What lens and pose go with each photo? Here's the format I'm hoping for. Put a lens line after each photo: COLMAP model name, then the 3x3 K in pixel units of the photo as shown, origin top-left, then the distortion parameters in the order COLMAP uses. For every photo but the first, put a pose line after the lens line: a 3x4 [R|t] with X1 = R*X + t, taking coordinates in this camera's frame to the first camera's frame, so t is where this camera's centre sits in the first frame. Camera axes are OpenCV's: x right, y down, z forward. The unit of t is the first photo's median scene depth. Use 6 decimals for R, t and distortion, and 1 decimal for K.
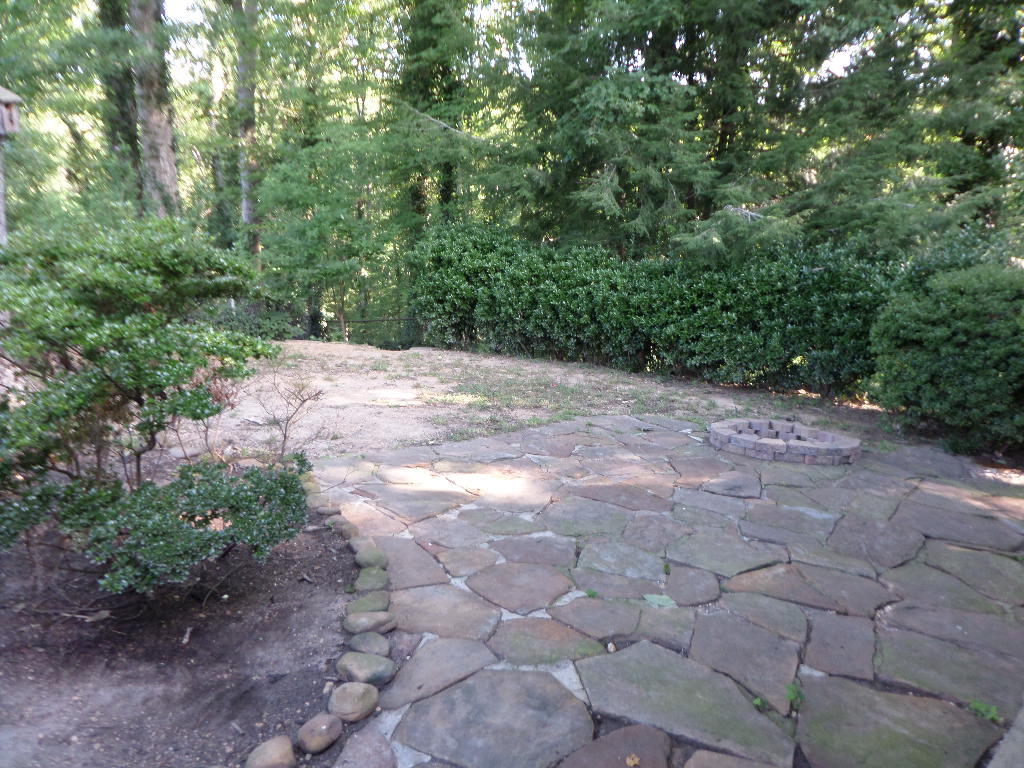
lens RADIAL K [[722.9, 0, 509.6], [0, 722.9, 377.0], [0, 0, 1]] dist [-0.012708, 0.008623]
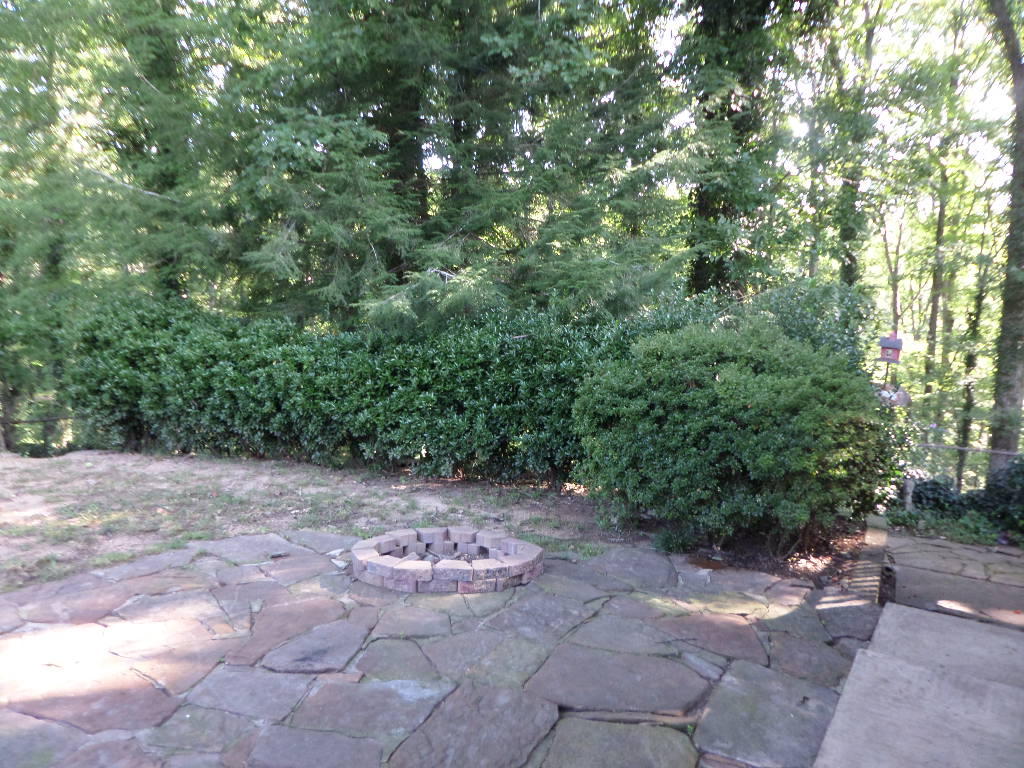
lens RADIAL K [[722.9, 0, 515.4], [0, 722.9, 387.7], [0, 0, 1]] dist [-0.012708, 0.008623]
pose [[0.971766, -0.036955, 0.233034, 0.208404], [0.060875, 0.993489, -0.096303, -0.008628], [-0.227958, 0.107770, 0.967688, 0.175892]]
